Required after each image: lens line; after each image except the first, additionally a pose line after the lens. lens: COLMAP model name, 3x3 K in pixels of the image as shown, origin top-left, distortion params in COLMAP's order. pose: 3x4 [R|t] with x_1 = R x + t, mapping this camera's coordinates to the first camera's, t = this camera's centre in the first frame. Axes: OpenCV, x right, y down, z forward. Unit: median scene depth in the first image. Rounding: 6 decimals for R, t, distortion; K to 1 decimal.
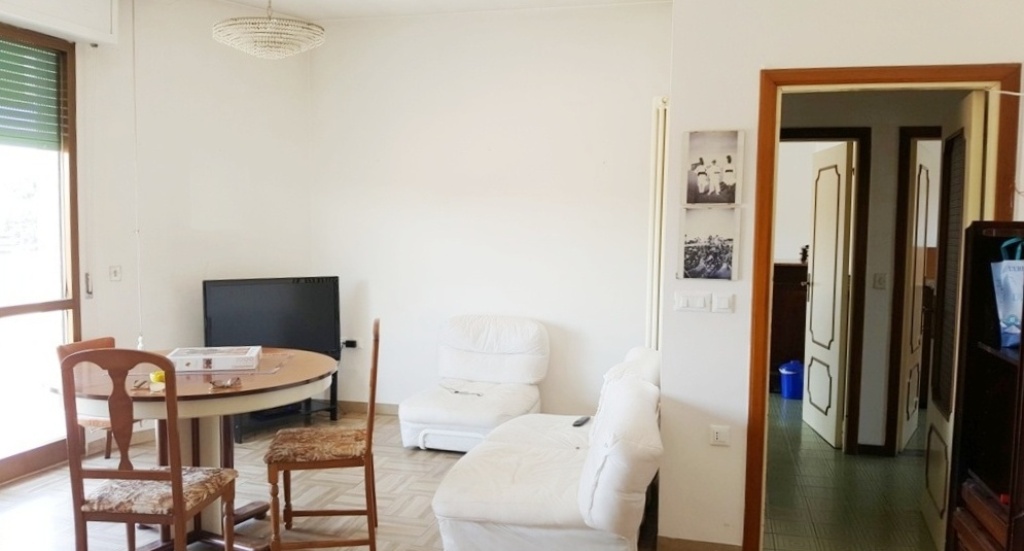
lens RADIAL K [[778.0, 0, 506.7], [0, 778.0, 304.2], [0, 0, 1]] dist [-0.061902, -0.015783]
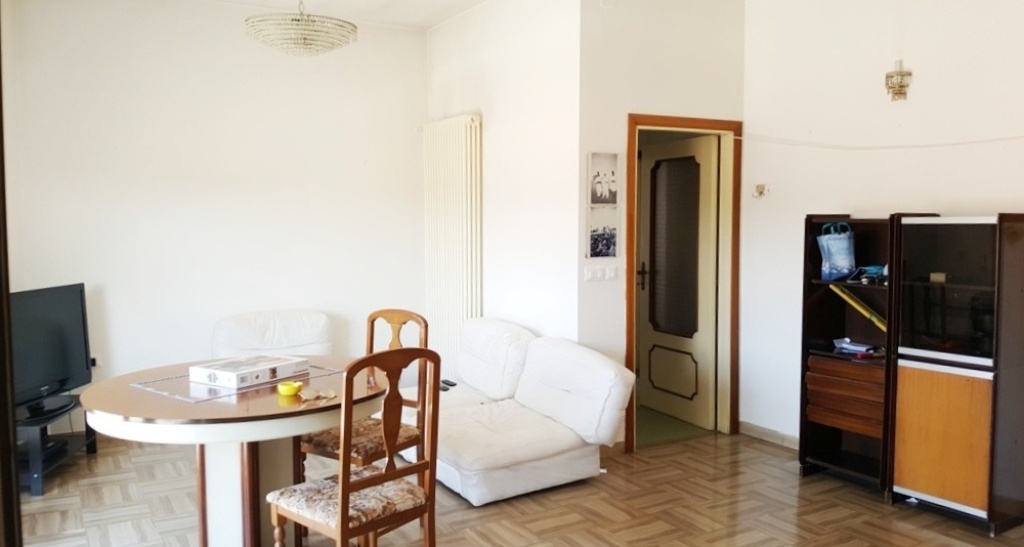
lens RADIAL K [[781.2, 0, 510.0], [0, 781.2, 267.1], [0, 0, 1]] dist [0.007185, -0.001258]
pose [[0.697477, -0.057706, 0.714280, -0.888069], [0.081371, 0.996683, 0.001064, -0.029938], [-0.711972, 0.057380, 0.699860, 0.125317]]
